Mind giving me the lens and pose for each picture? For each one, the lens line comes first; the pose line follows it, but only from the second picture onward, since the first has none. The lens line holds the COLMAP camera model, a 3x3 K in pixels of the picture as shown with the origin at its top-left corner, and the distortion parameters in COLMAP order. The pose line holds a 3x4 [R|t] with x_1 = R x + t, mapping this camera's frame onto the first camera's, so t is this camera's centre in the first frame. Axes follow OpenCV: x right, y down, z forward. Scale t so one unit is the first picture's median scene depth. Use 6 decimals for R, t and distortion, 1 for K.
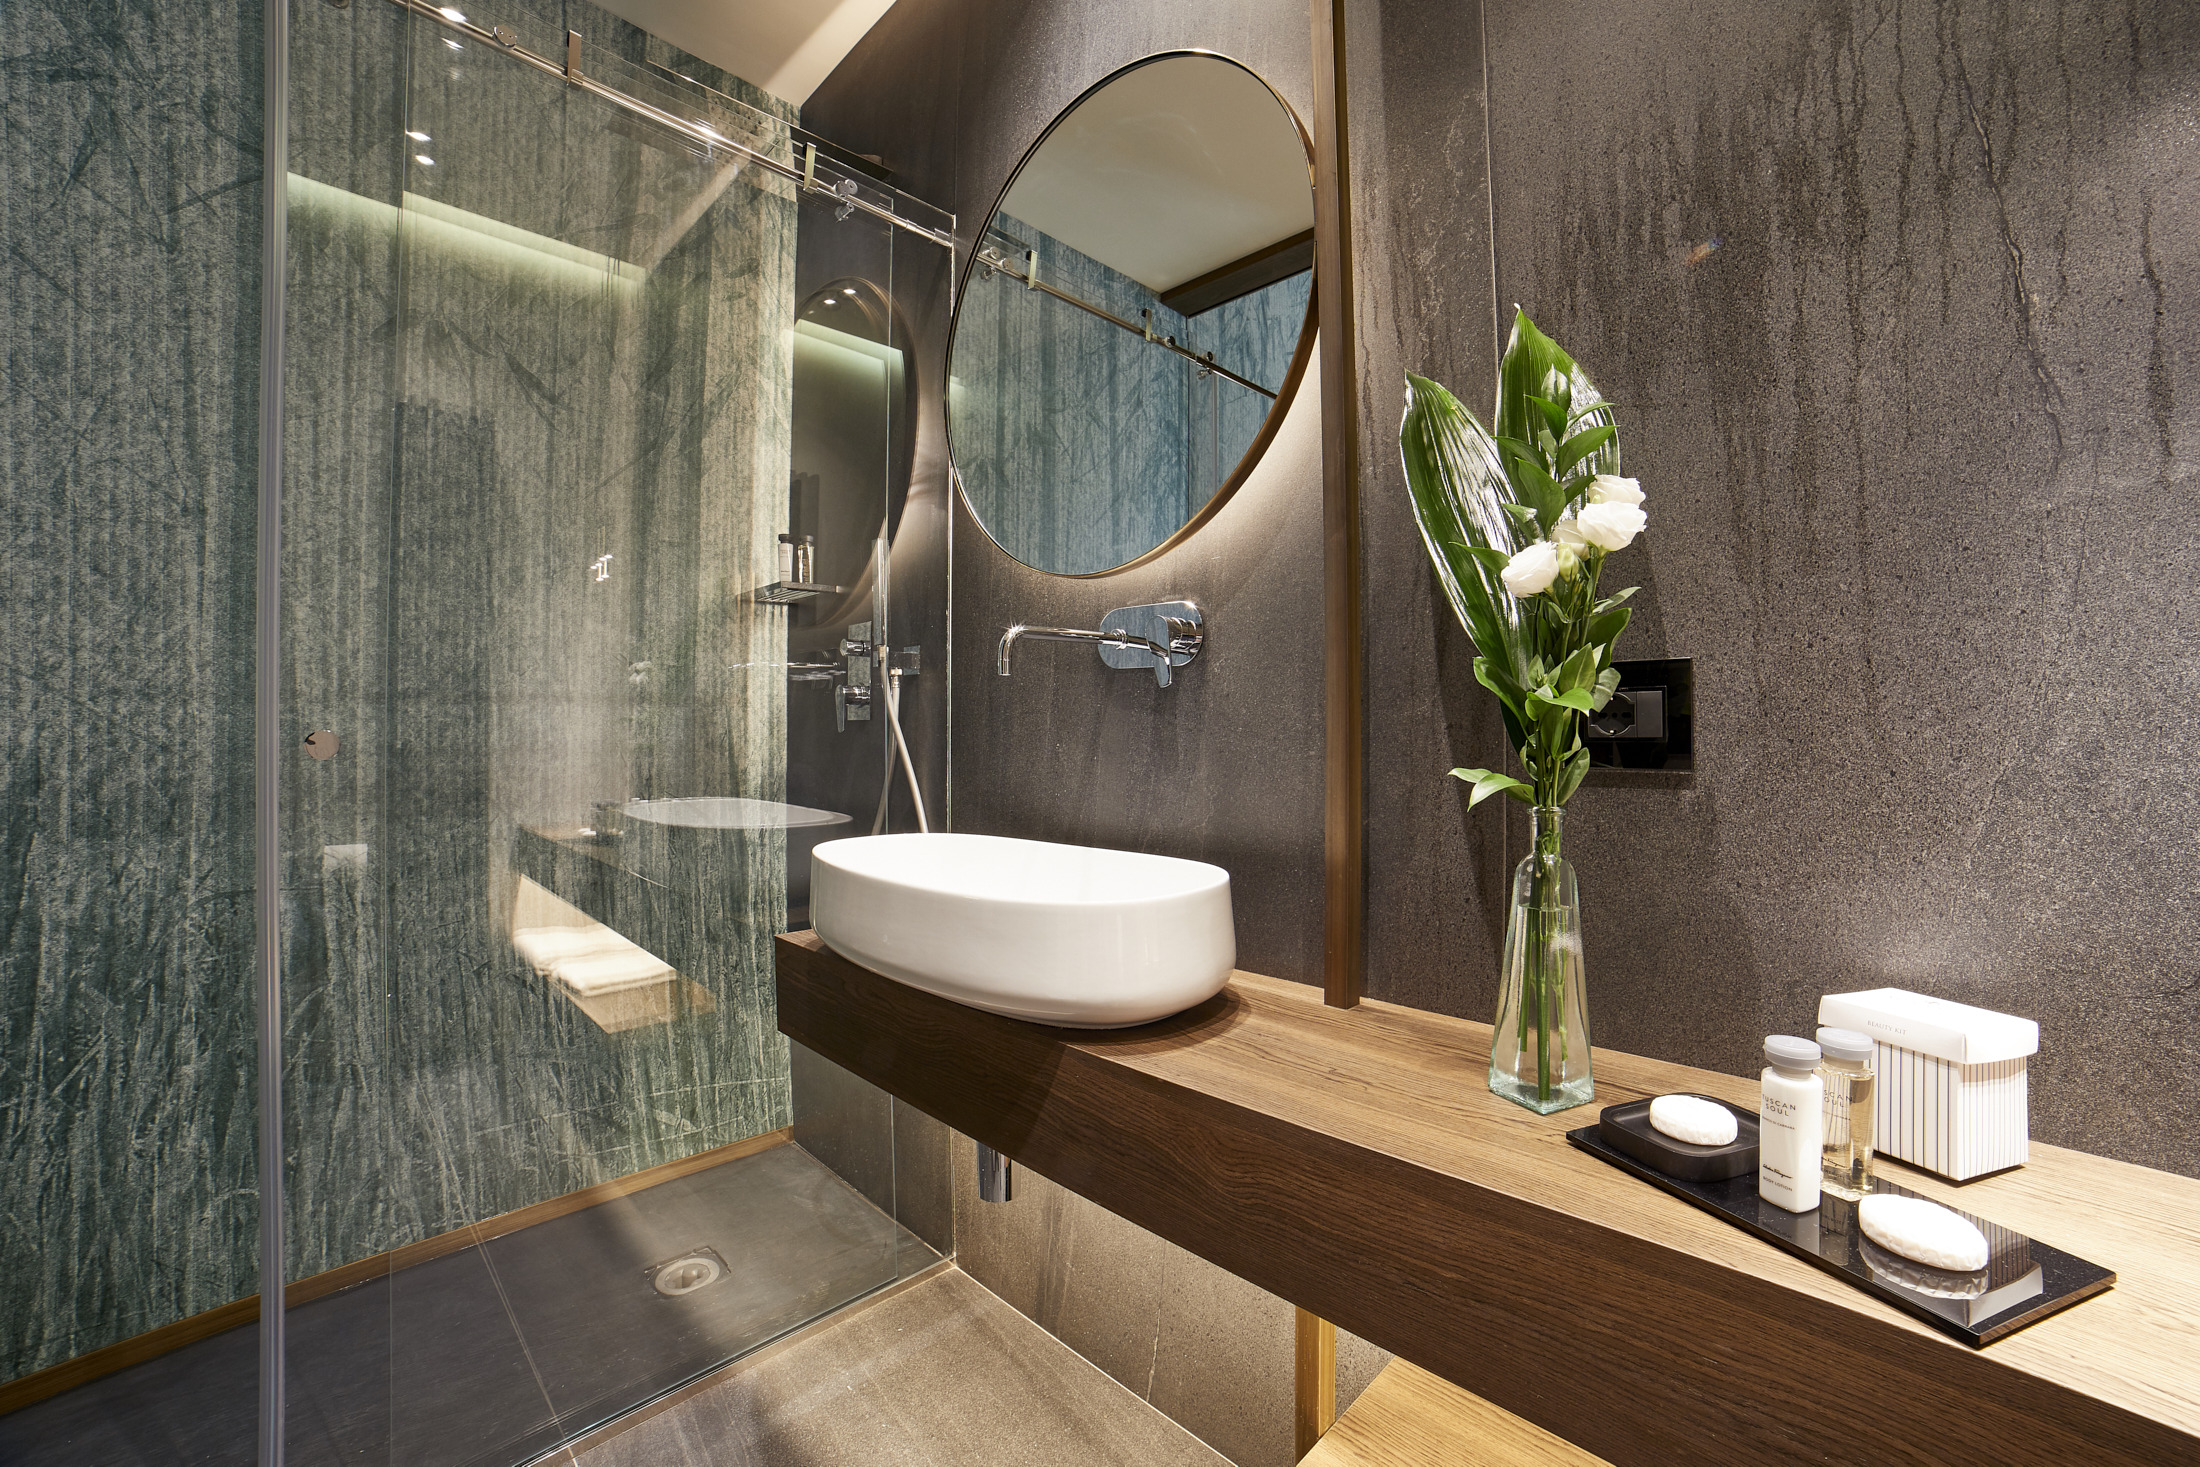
lens RADIAL K [[898.3, 0, 1098.6], [0, 898.3, 716.4], [0, 0, 1]] dist [0.003252, 0.002051]
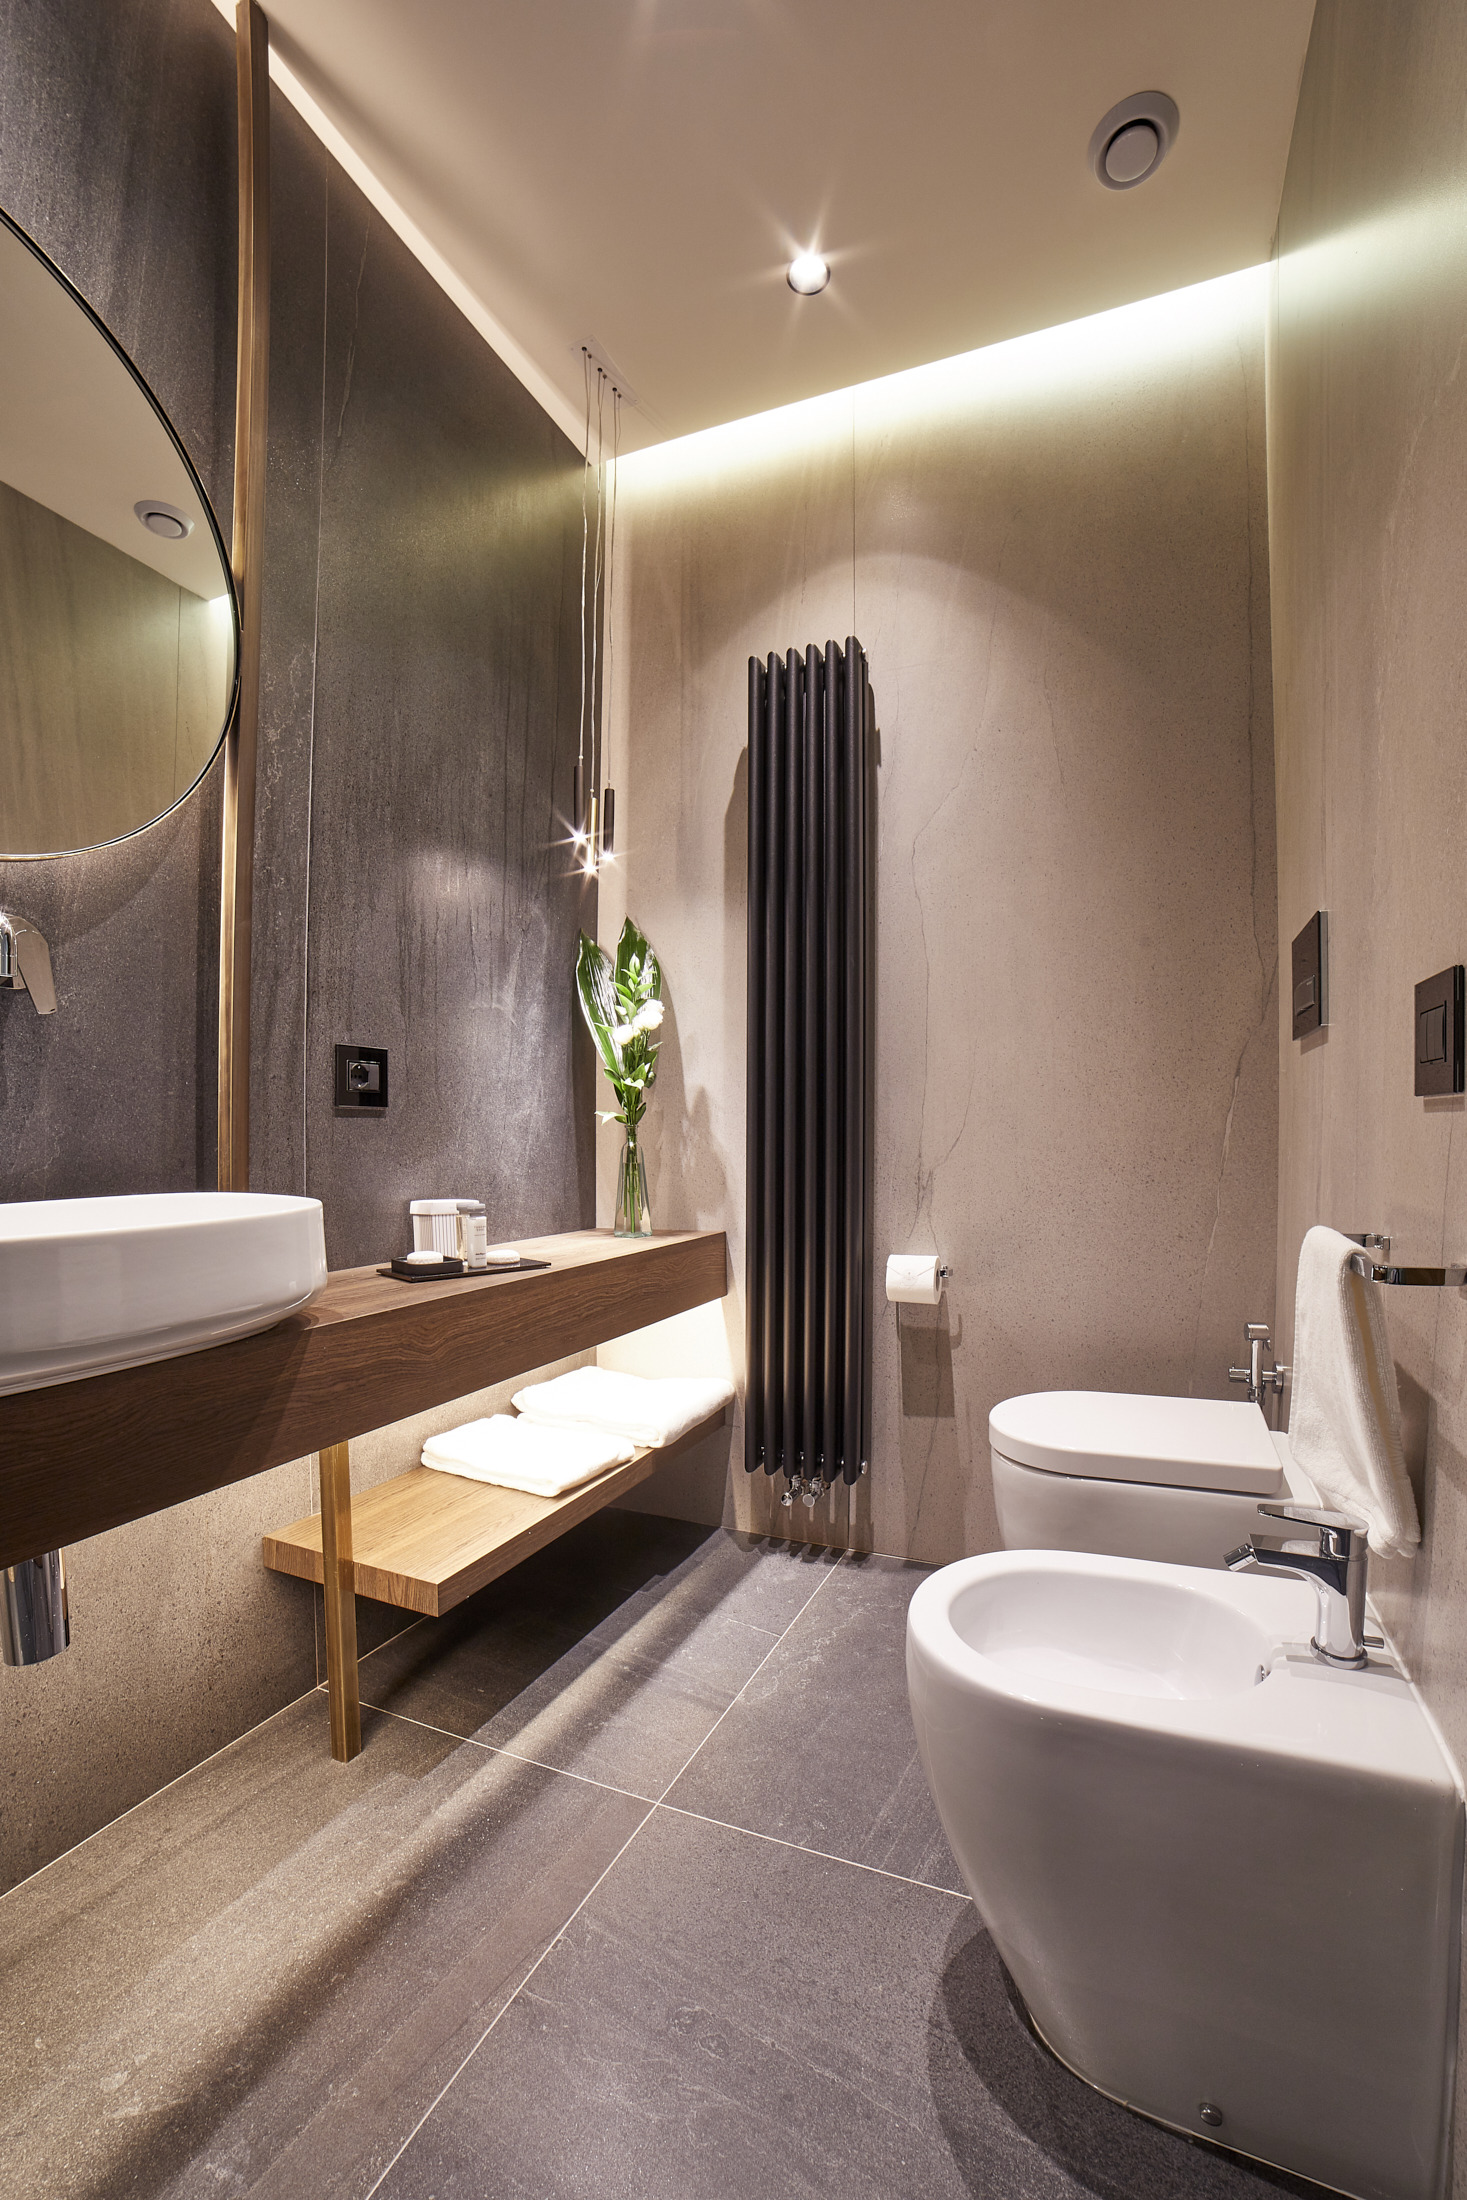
lens RADIAL K [[898.3, 0, 732.4], [0, 898.3, 1112.2], [0, 0, 1]] dist [0.003252, 0.002051]
pose [[-0.291850, -0.000866, 0.956464, -1.367031], [-0.050568, 0.998615, -0.014526, 0.058313], [-0.955127, -0.052606, -0.291489, 0.830953]]
